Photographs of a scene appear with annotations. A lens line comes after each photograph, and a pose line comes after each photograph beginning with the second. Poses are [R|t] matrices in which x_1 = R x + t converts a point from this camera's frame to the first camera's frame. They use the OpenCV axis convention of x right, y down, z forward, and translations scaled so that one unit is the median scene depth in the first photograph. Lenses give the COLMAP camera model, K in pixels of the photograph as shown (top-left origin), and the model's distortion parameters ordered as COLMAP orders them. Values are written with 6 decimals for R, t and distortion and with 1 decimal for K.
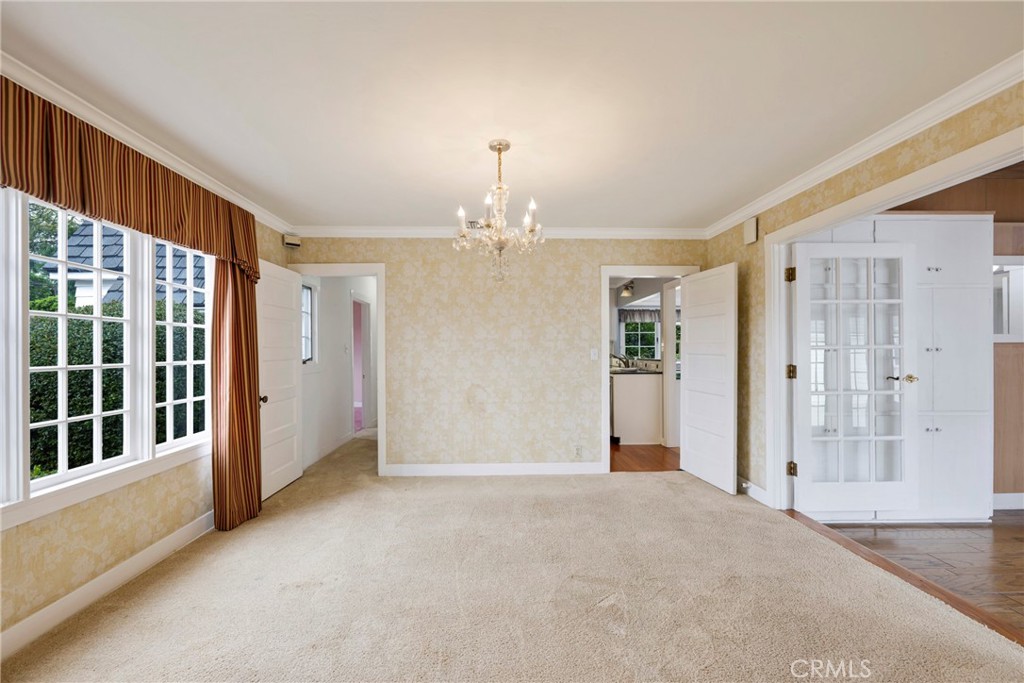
lens RADIAL K [[402.7, 0, 506.6], [0, 402.7, 347.5], [0, 0, 1]] dist [-0.000209, 0.000001]
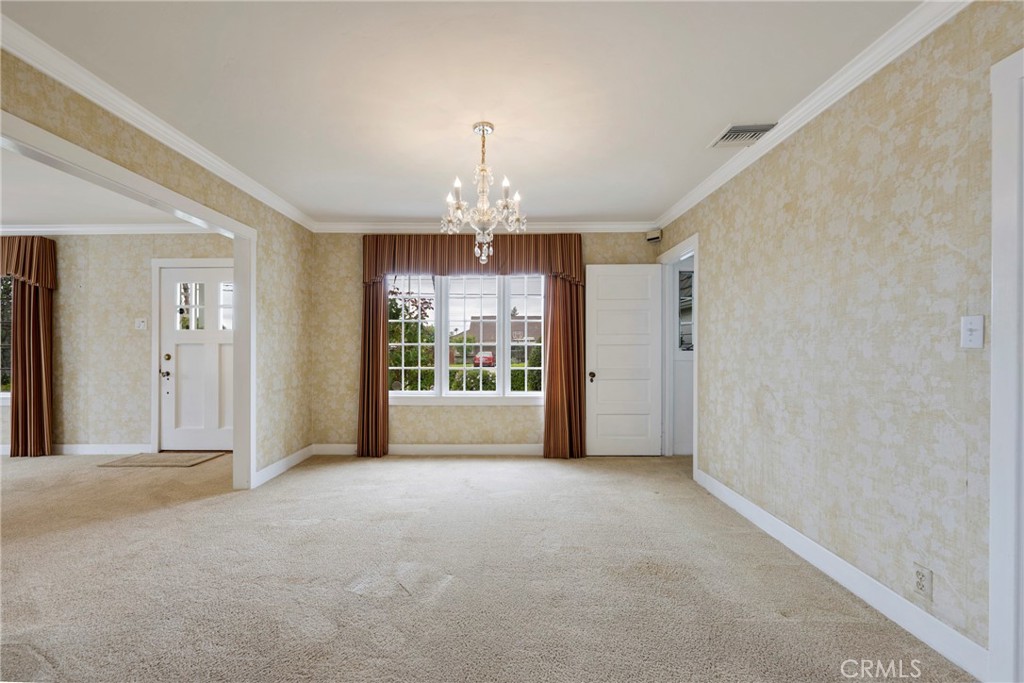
lens RADIAL K [[422.0, 0, 512.0], [0, 422.0, 341.5], [0, 0, 1]] dist [0.000781, 0.000109]
pose [[-0.001671, -0.006352, -0.999978, 0.587698], [0.007453, 0.999952, -0.006364, 0.024378], [0.999971, -0.007463, -0.001623, 0.601925]]
